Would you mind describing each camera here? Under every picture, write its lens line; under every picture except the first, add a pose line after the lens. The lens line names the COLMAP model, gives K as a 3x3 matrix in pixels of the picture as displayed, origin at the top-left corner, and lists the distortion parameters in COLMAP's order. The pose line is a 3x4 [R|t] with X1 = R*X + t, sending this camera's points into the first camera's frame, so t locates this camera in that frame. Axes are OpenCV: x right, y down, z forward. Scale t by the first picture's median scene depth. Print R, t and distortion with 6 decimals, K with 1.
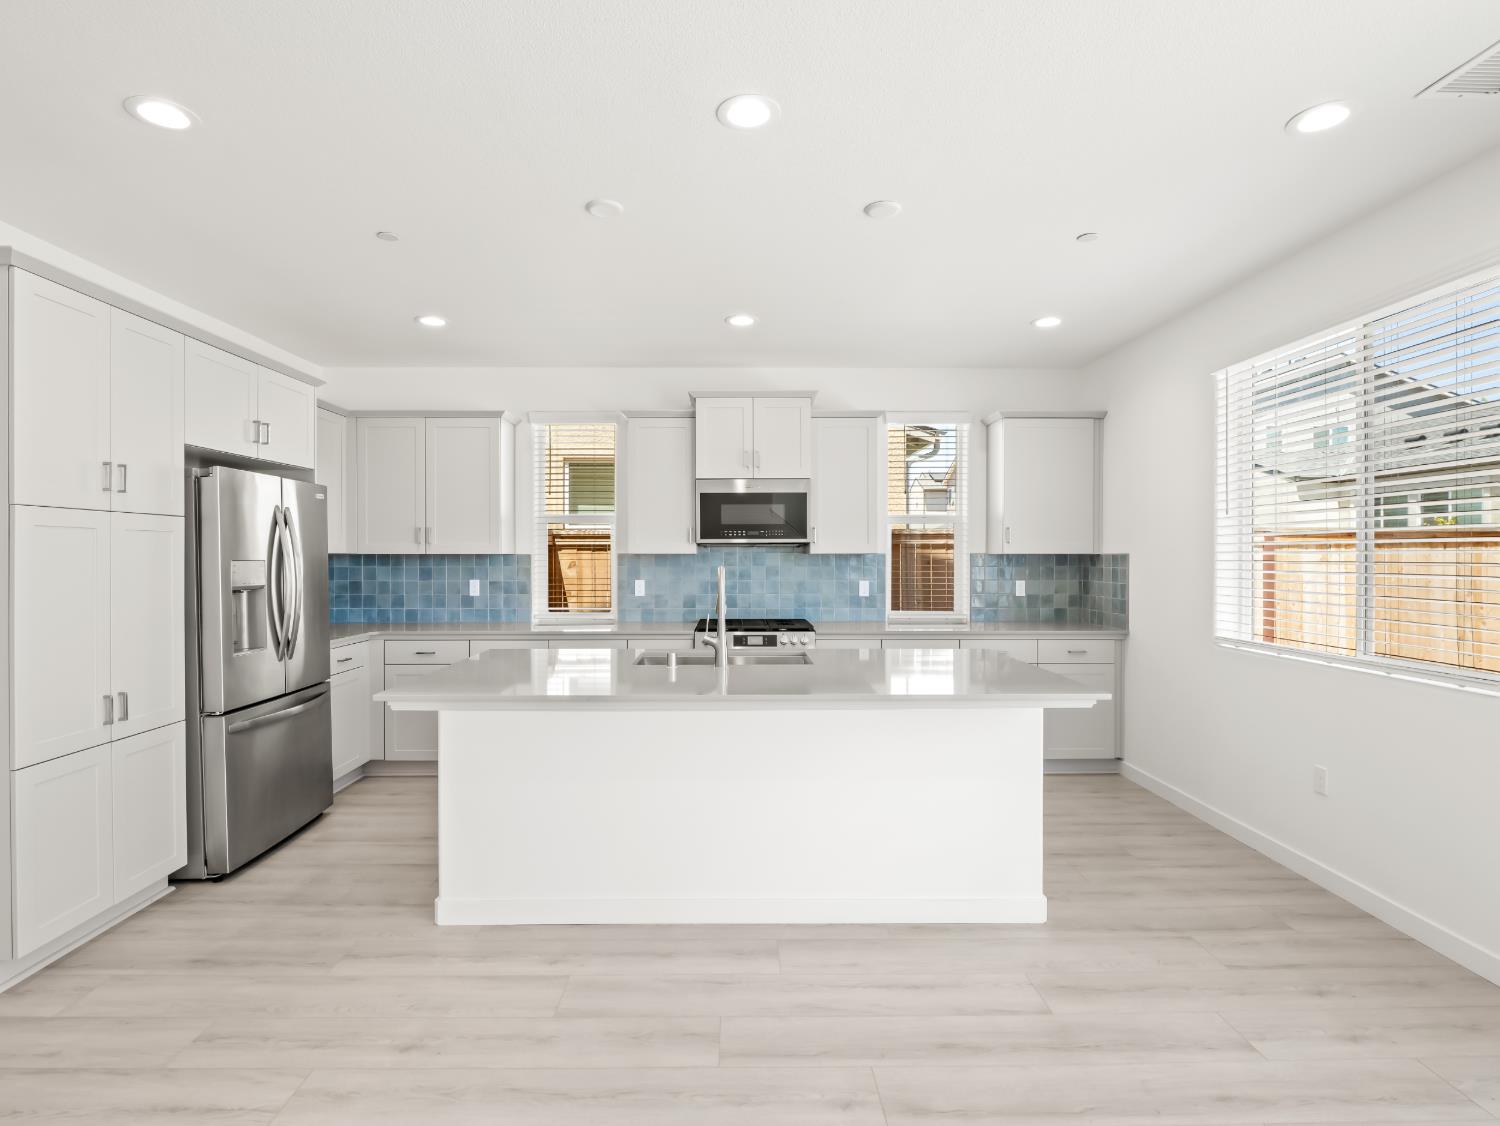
lens RADIAL K [[746.6, 0, 747.6], [0, 746.6, 559.9], [0, 0, 1]] dist [-0.007610, -0.002413]
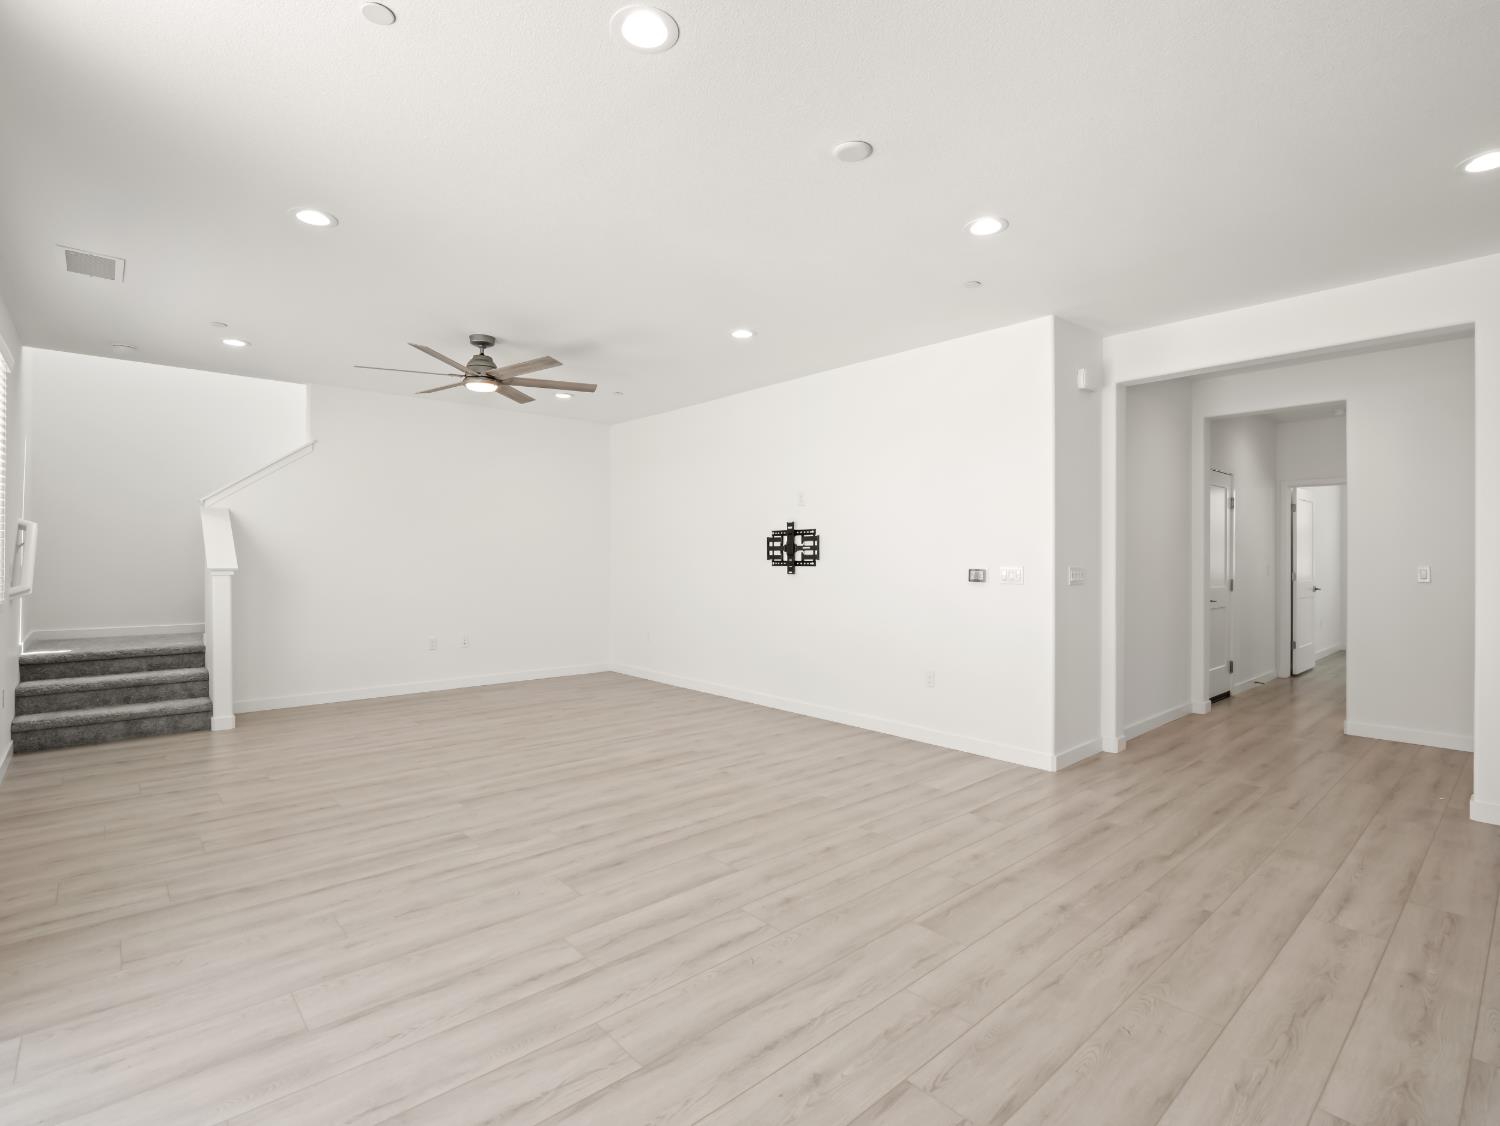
lens RADIAL K [[725.7, 0, 745.8], [0, 725.7, 560.3], [0, 0, 1]] dist [-0.006205, -0.003122]
pose [[-0.756213, 0.002405, -0.654321, 0.375361], [-0.009330, 0.999852, 0.014458, 0.020502], [0.654258, 0.017038, -0.756079, 0.451751]]
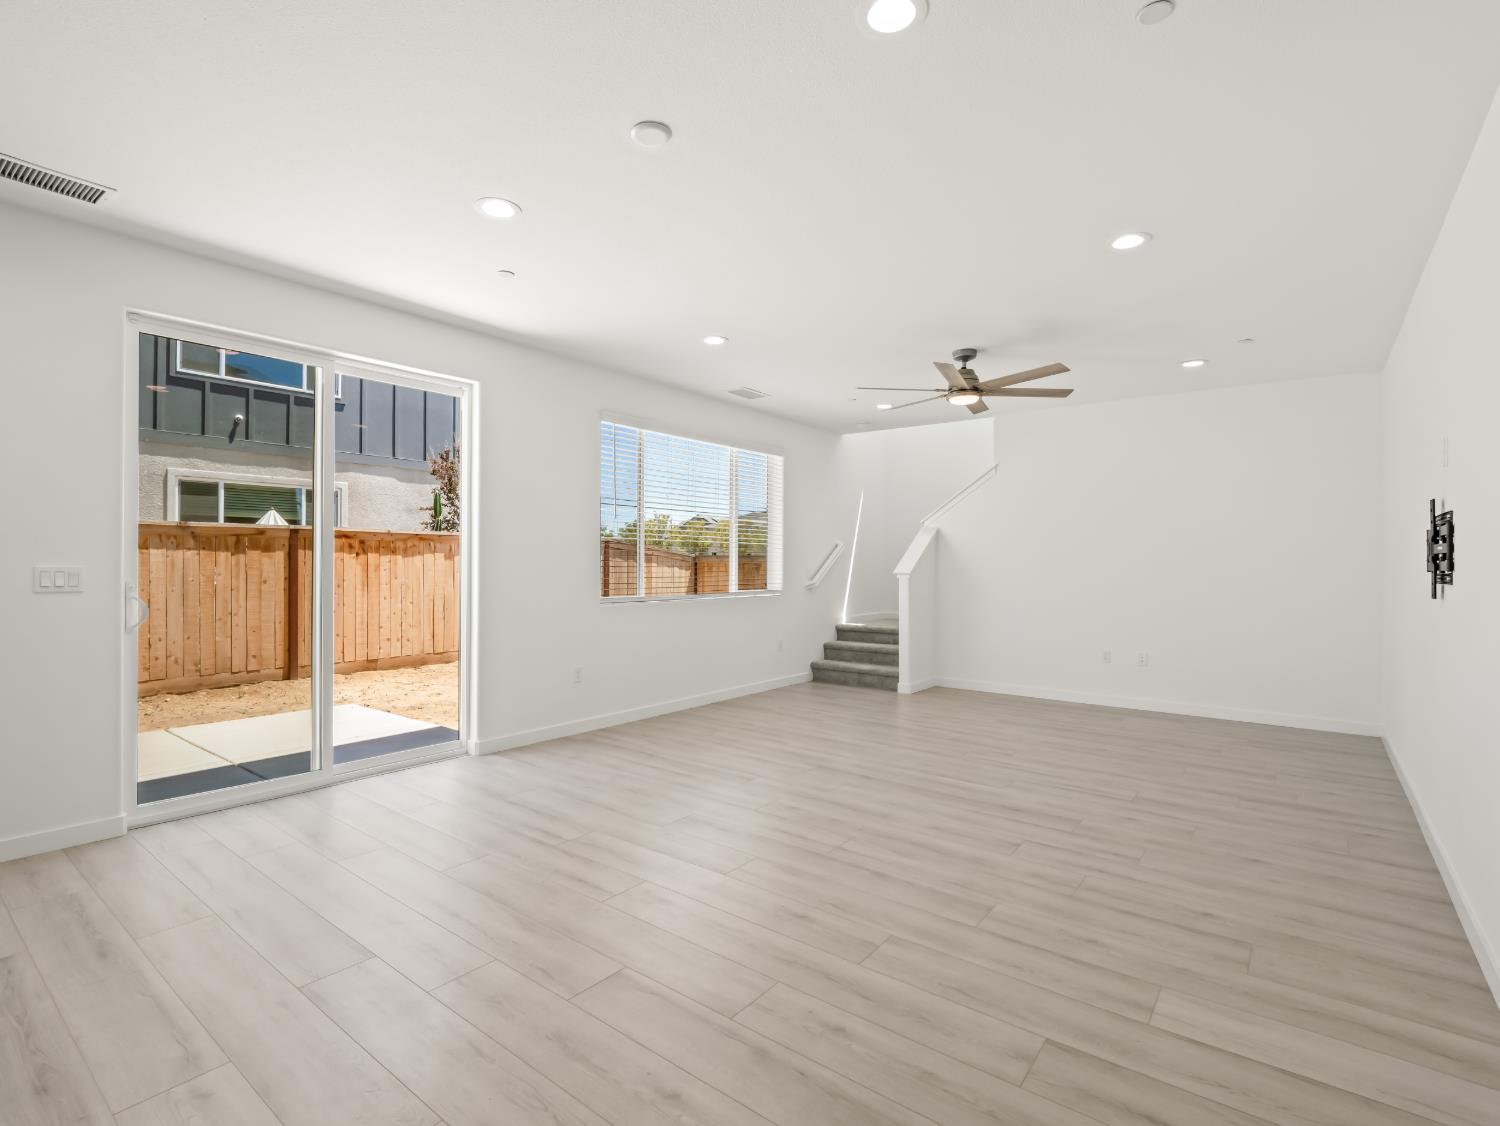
lens RADIAL K [[725.7, 0, 754.2], [0, 725.7, 553.7], [0, 0, 1]] dist [-0.006205, -0.003122]
pose [[-0.787642, 0.002203, 0.616129, -0.343715], [-0.000481, 0.999991, -0.004191, 0.023143], [-0.616132, -0.003597, -0.787634, 0.455465]]
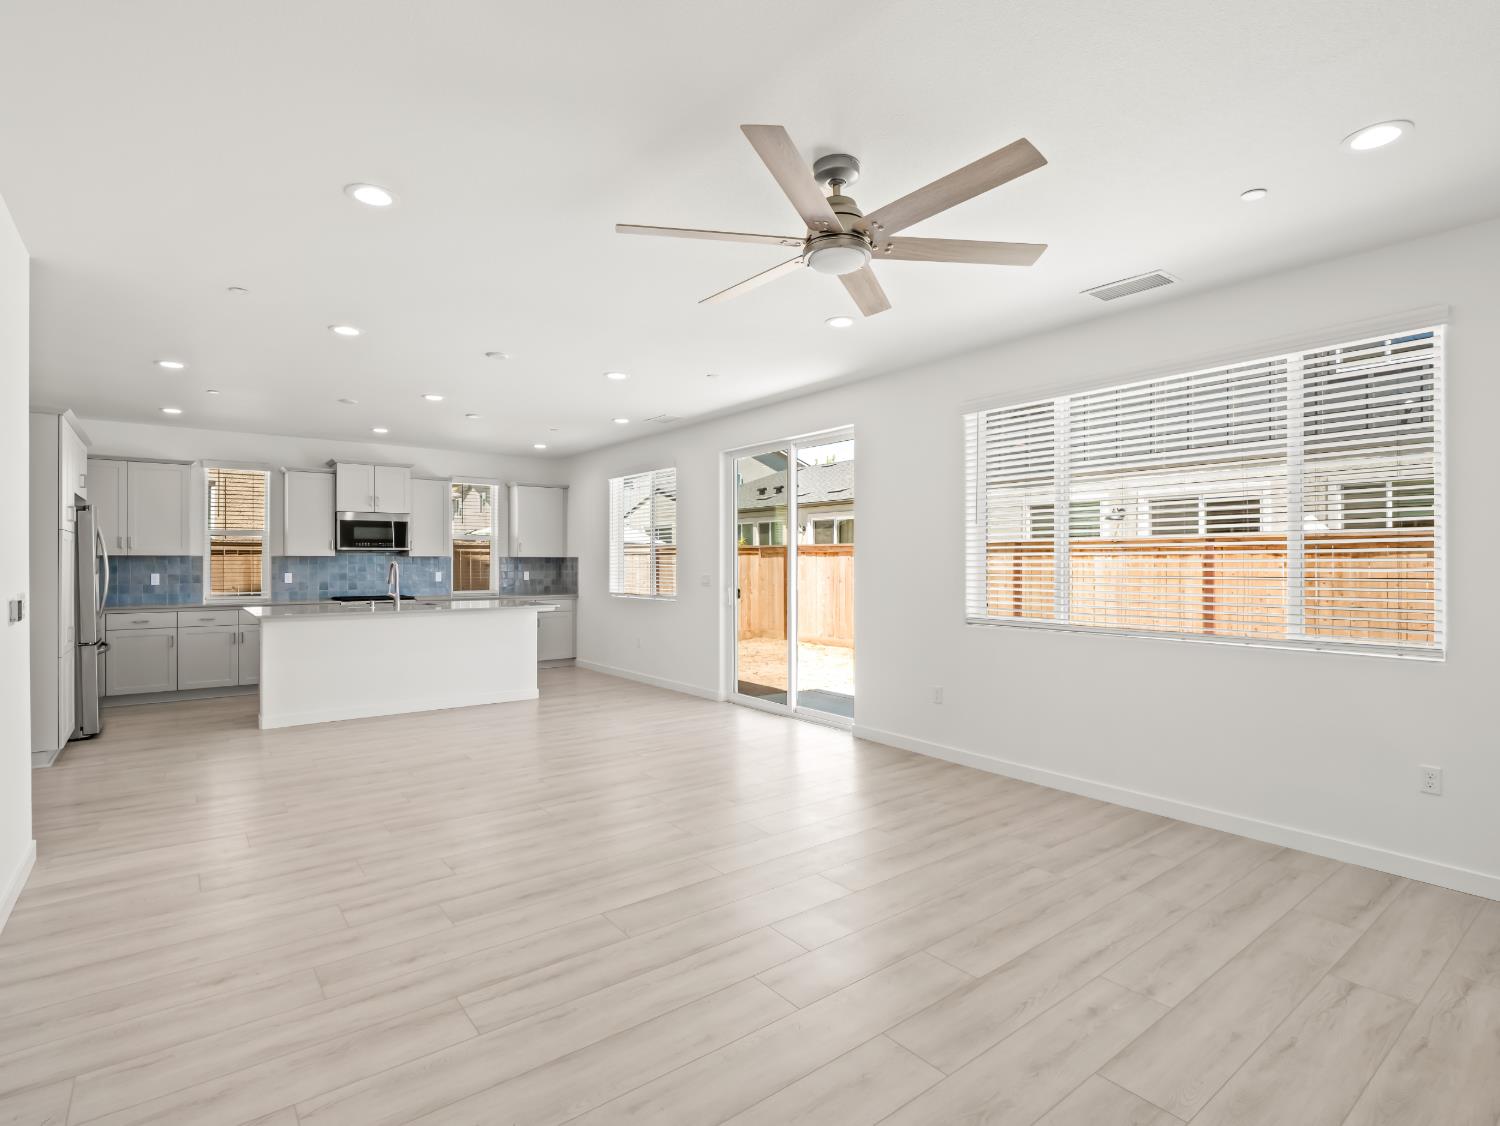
lens RADIAL K [[746.6, 0, 747.6], [0, 746.6, 559.2], [0, 0, 1]] dist [-0.007610, -0.002413]
pose [[0.797813, 0.002805, 0.602898, -0.319716], [0.003727, 0.999947, -0.009583, 0.016807], [-0.602893, 0.009892, 0.797760, -0.826256]]
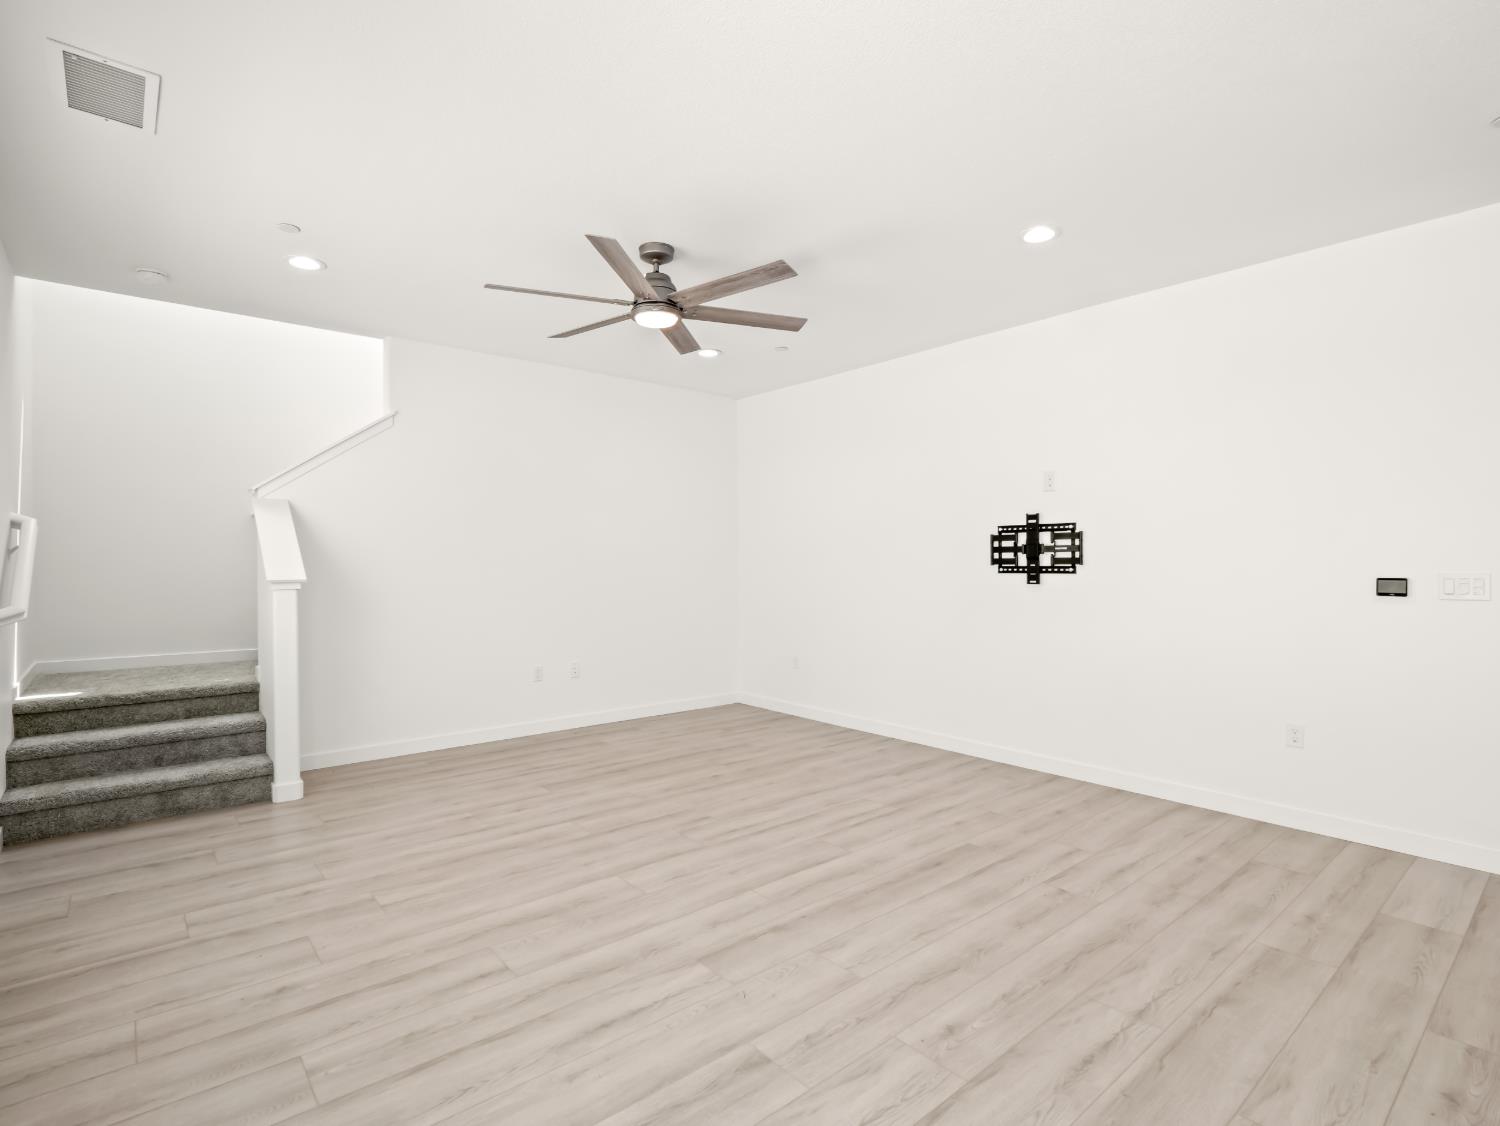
lens RADIAL K [[746.6, 0, 750.7], [0, 746.6, 568.0], [0, 0, 1]] dist [-0.007610, -0.002413]
pose [[-0.772616, 0.008068, -0.634822, 0.382855], [-0.004576, 0.999823, 0.018275, 0.024955], [0.634857, 0.017024, -0.772442, 0.097916]]
